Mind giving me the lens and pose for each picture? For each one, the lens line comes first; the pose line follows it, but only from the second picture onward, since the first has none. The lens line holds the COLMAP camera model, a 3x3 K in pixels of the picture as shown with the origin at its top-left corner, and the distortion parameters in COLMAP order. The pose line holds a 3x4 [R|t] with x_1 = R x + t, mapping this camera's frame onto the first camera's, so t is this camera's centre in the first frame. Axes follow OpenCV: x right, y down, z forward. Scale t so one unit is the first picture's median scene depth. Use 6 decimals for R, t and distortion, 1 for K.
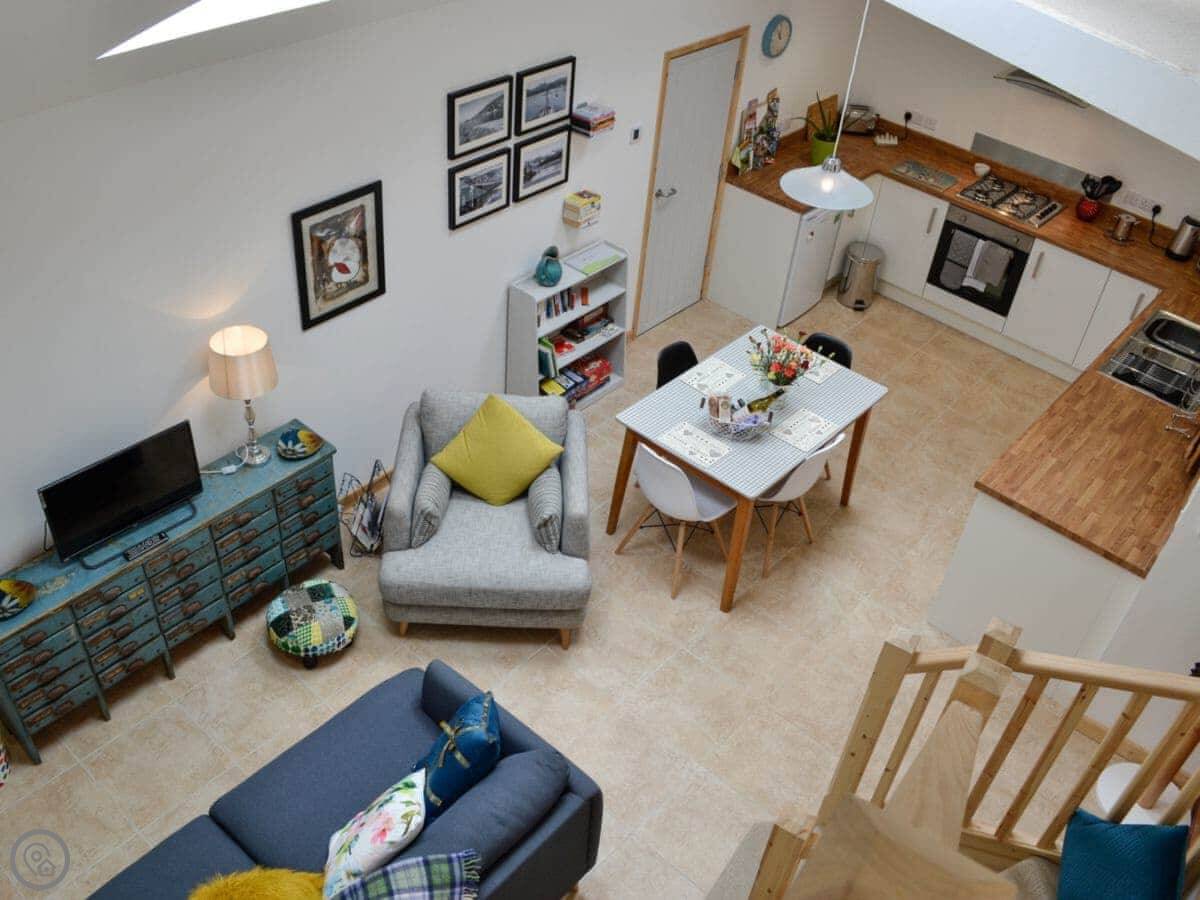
lens RADIAL K [[1125.0, 0, 580.2], [0, 1125.0, 450.3], [0, 0, 1]] dist [-0.070981, 0.000000]
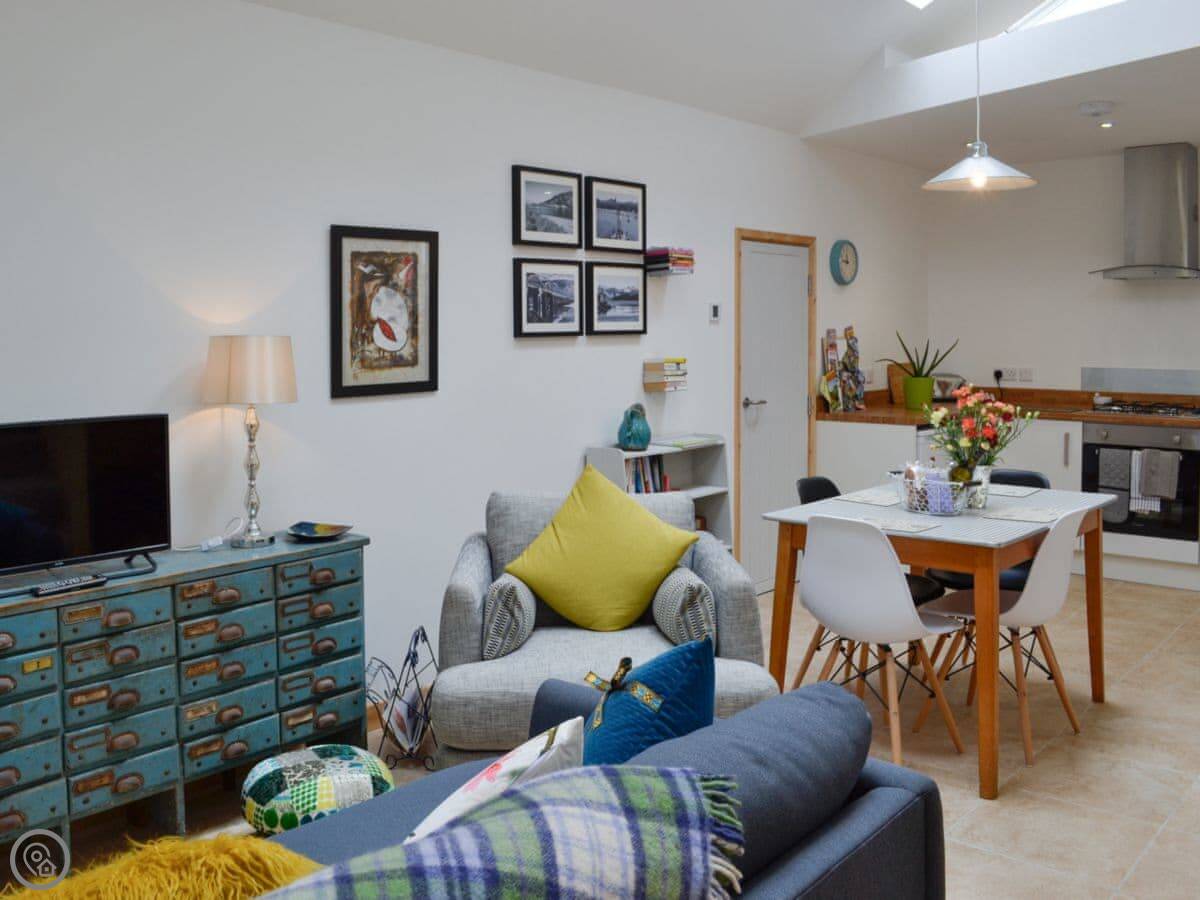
lens RADIAL K [[1125.0, 0, 525.6], [0, 1125.0, 326.4], [0, 0, 1]] dist [-0.070981, 0.000000]
pose [[0.997153, -0.072410, -0.021027, -0.089242], [0.043462, 0.779844, -0.624463, 0.297553], [0.061615, 0.621771, 0.780771, 0.352683]]
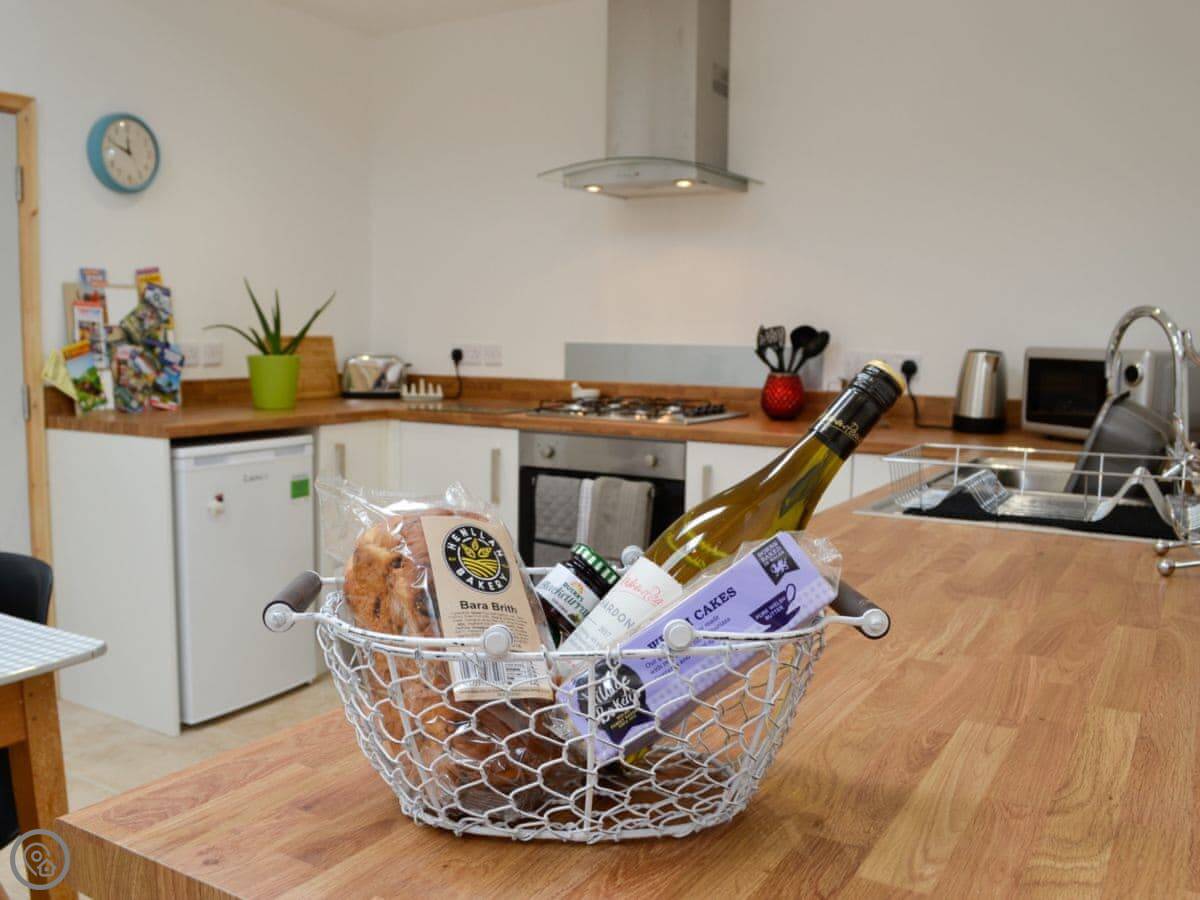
lens RADIAL K [[1075.4, 0, 568.7], [0, 1075.4, 467.9], [0, 0, 1]] dist [-0.097021, 0.001998]
pose [[0.980497, -0.083362, 0.177978, 0.347634], [0.163228, 0.849789, -0.501214, 0.050280], [-0.109461, 0.520490, 0.846822, 0.776356]]
